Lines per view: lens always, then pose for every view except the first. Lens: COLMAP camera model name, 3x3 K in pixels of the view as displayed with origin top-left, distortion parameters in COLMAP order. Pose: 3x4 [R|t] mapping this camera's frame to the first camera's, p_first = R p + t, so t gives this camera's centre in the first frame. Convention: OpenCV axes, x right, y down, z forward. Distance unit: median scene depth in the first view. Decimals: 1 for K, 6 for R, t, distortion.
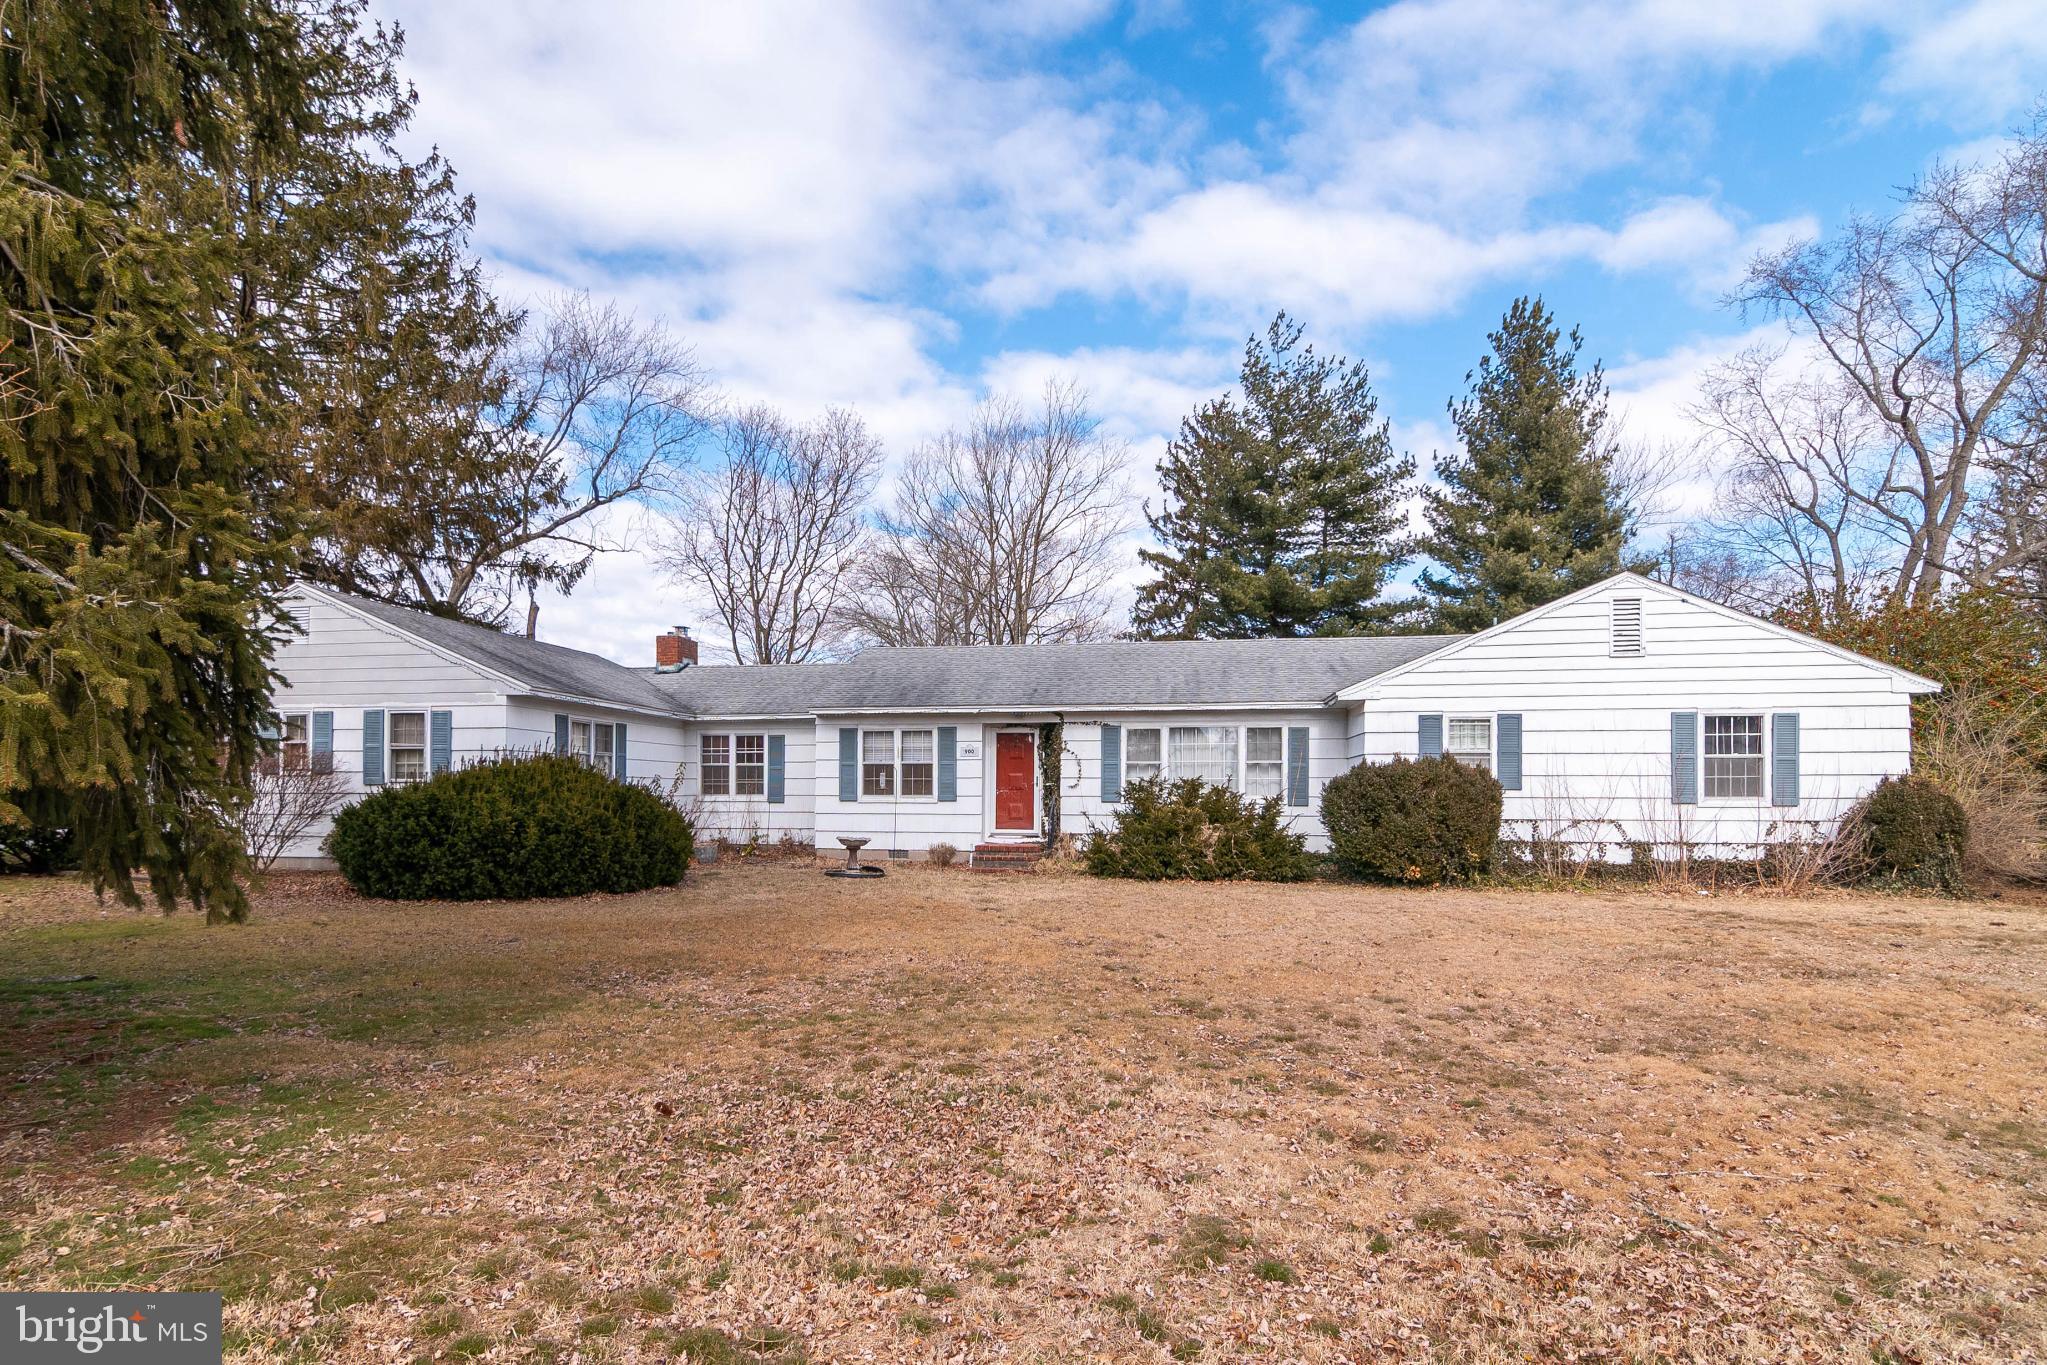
lens RADIAL K [[1008.0, 0, 1011.8], [0, 1008.0, 770.9], [0, 0, 1]] dist [-0.009377, -0.002308]
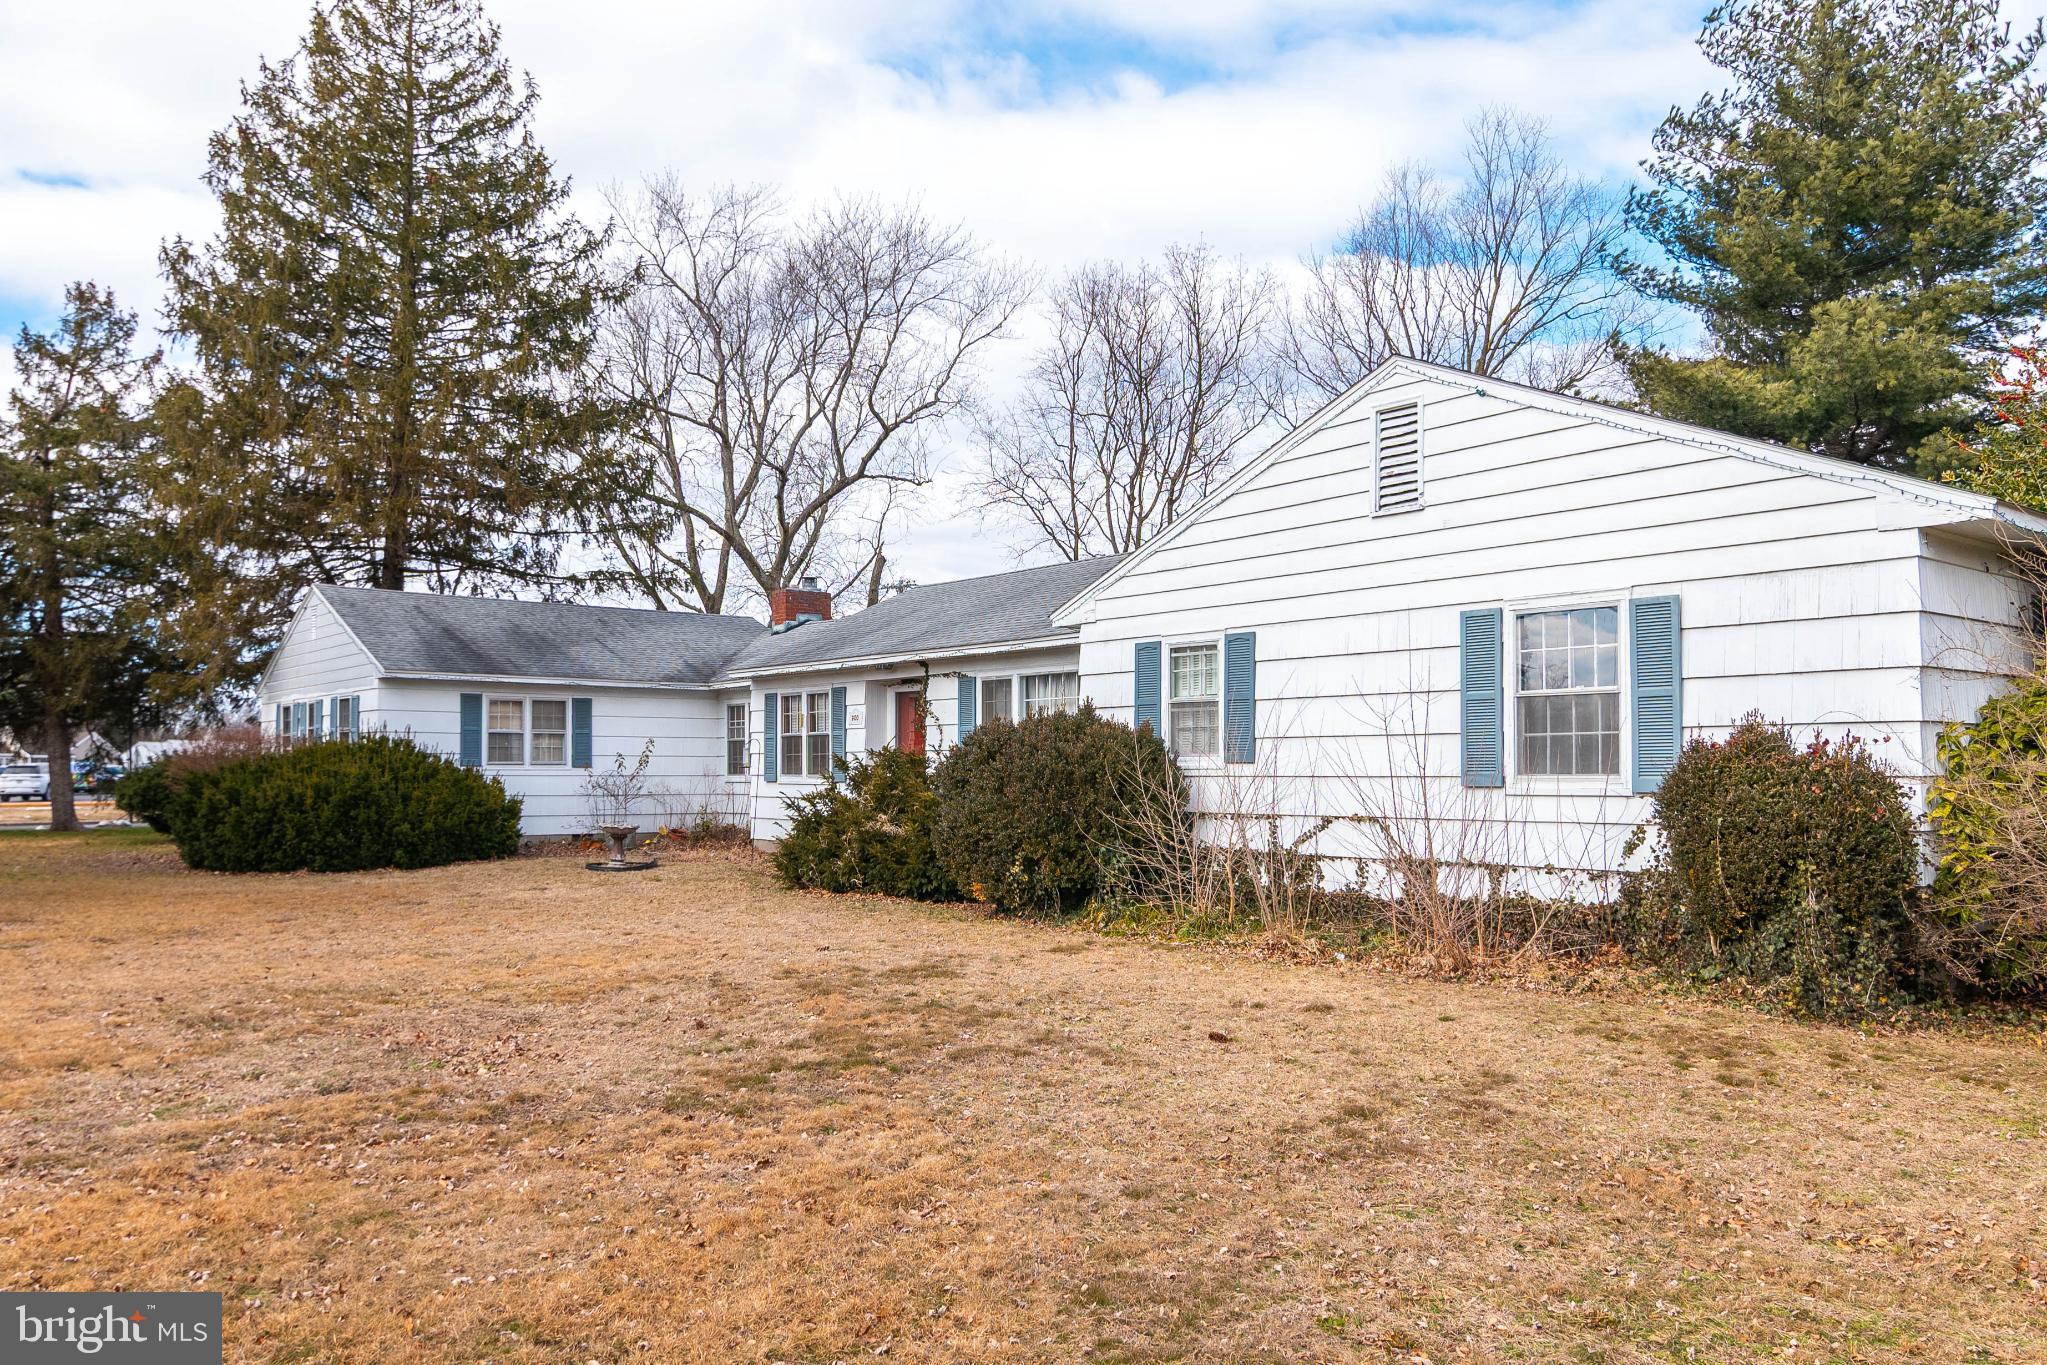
lens RADIAL K [[1465.7, 0, 1023.1], [0, 1465.7, 692.3], [0, 0, 1]] dist [0.003334, 0.002421]
pose [[0.754255, -0.039450, -0.655395, 0.969079], [0.020452, 0.999121, -0.036603, 0.006508], [0.656263, 0.014203, 0.754399, 0.276285]]
